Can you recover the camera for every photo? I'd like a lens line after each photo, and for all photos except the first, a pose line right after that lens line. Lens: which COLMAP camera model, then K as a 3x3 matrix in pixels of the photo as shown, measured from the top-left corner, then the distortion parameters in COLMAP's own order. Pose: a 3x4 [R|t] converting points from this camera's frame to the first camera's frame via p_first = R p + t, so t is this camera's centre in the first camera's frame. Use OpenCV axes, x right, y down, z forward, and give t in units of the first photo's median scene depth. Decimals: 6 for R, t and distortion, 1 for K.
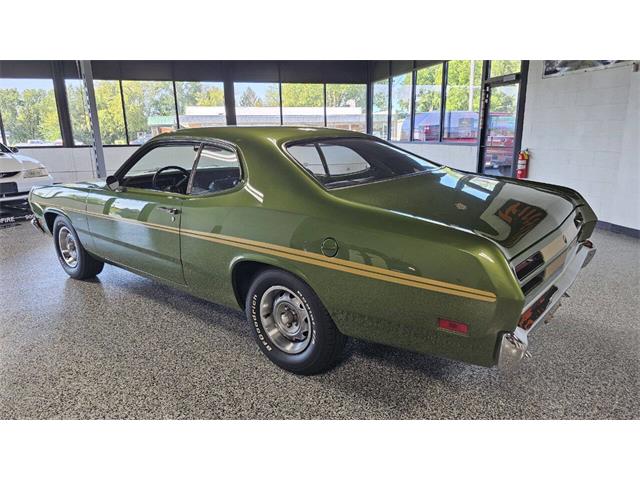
lens RADIAL K [[423.6, 0, 318.5], [0, 423.6, 243.0], [0, 0, 1]] dist [0.006451, 0.000746]
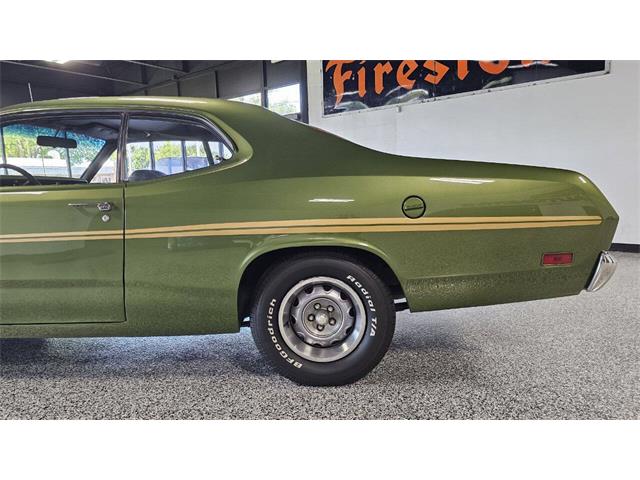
lens RADIAL K [[423.6, 0, 318.5], [0, 423.6, 243.0], [0, 0, 1]] dist [0.006451, 0.000746]
pose [[0.801236, -0.087422, 0.591928, -0.524129], [0.162280, 0.983940, -0.074343, 0.092254], [-0.575923, 0.155624, 0.802555, 0.322505]]
